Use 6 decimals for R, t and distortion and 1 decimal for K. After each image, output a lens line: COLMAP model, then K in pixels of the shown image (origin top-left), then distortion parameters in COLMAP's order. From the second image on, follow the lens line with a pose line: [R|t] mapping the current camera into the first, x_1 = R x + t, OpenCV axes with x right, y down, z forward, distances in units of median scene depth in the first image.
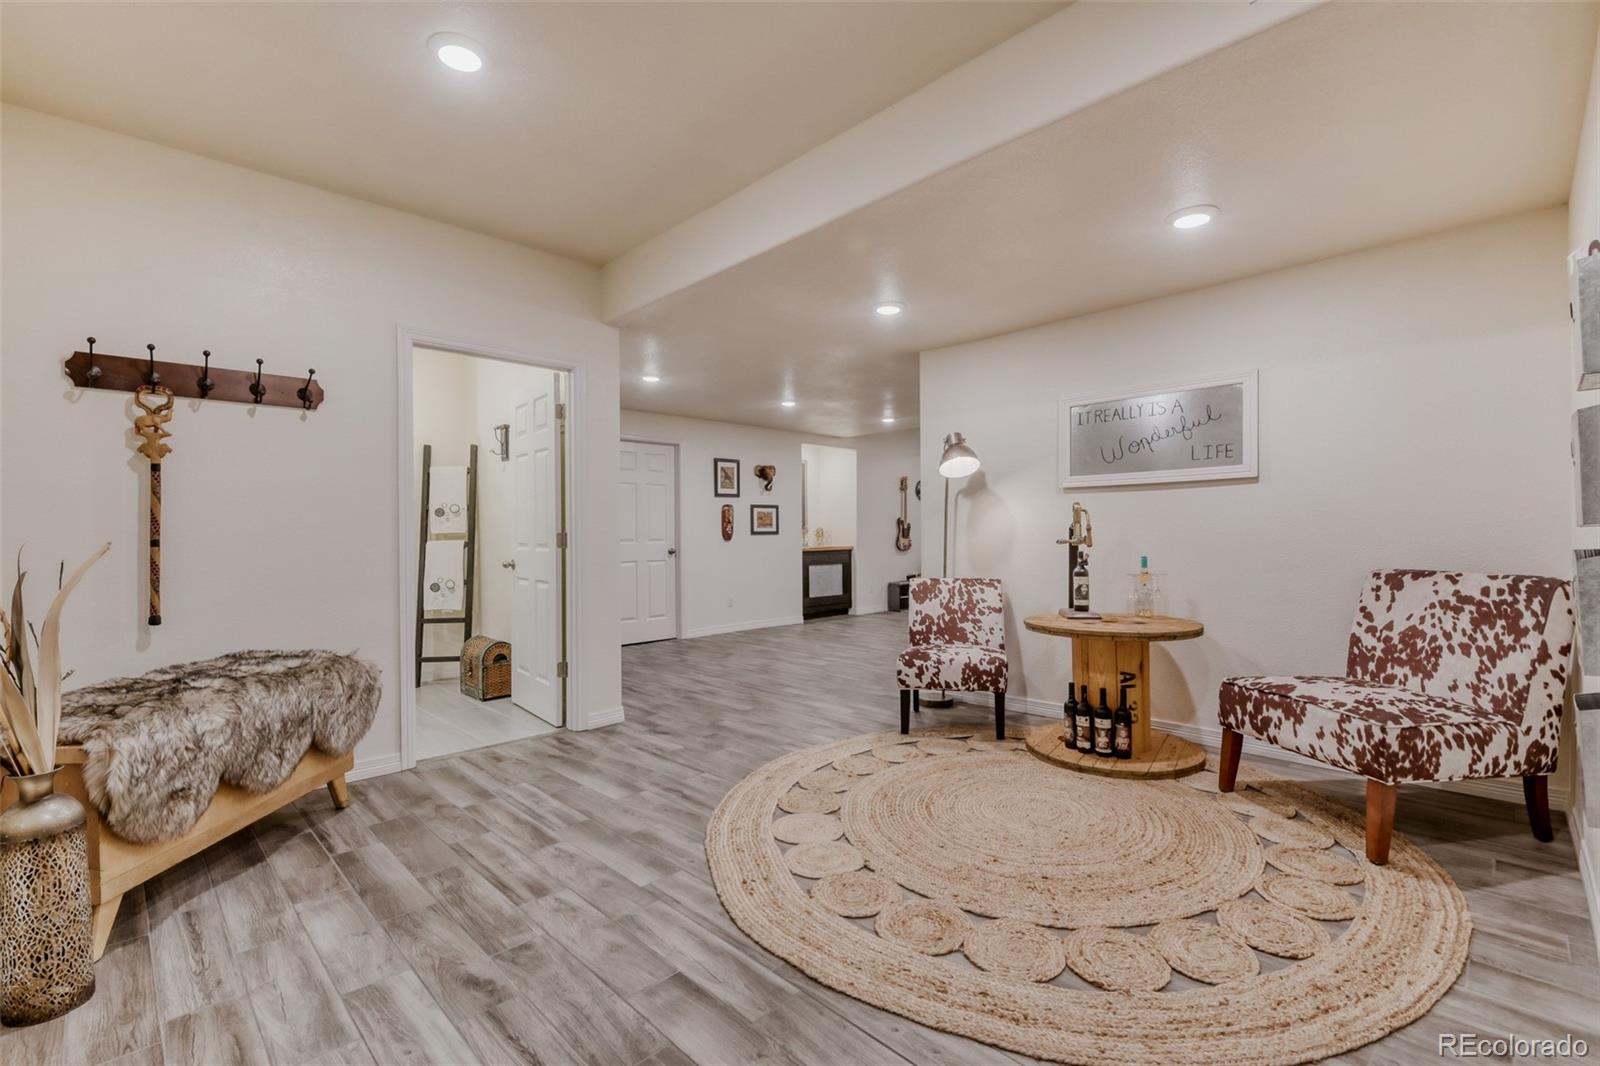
lens RADIAL K [[717.4, 0, 800.2], [0, 717.4, 530.5], [0, 0, 1]] dist [0.001748, -0.000638]
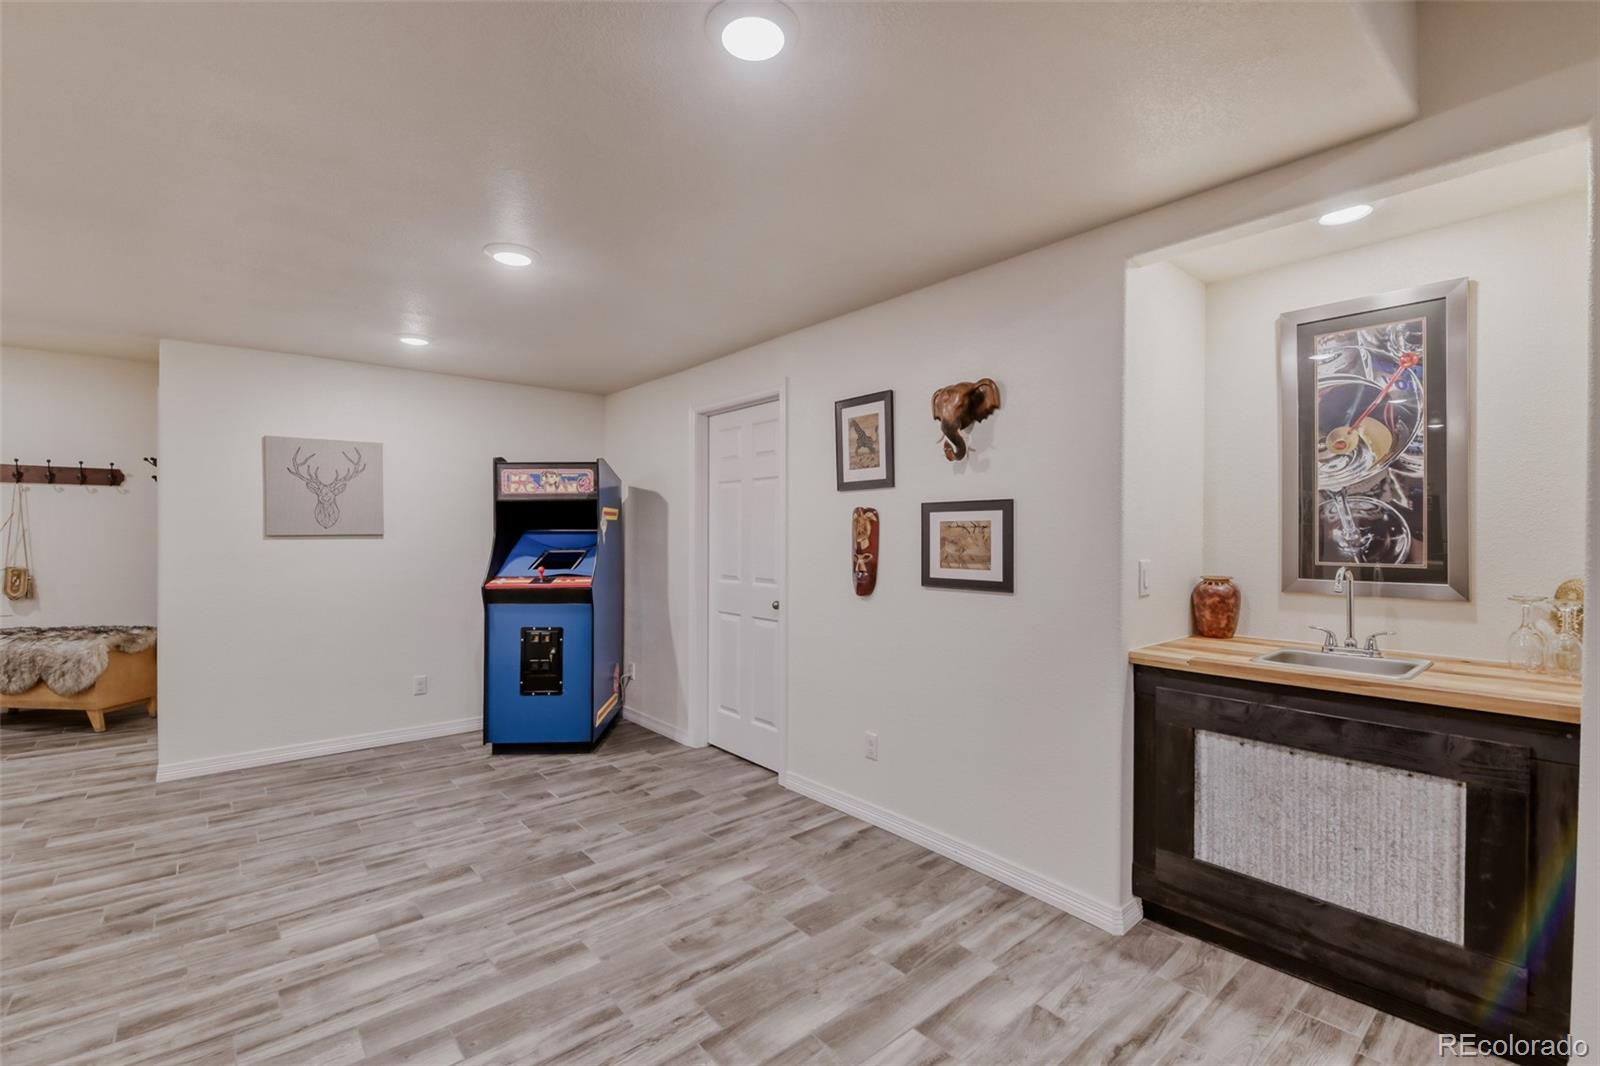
lens RADIAL K [[702.8, 0, 805.4], [0, 702.8, 533.0], [0, 0, 1]] dist [-0.003391, 0.000794]
pose [[-0.065695, 0.007530, -0.997811, 0.297325], [0.001806, 0.999971, 0.007428, -0.024324], [0.997838, -0.001314, -0.065707, 0.979860]]
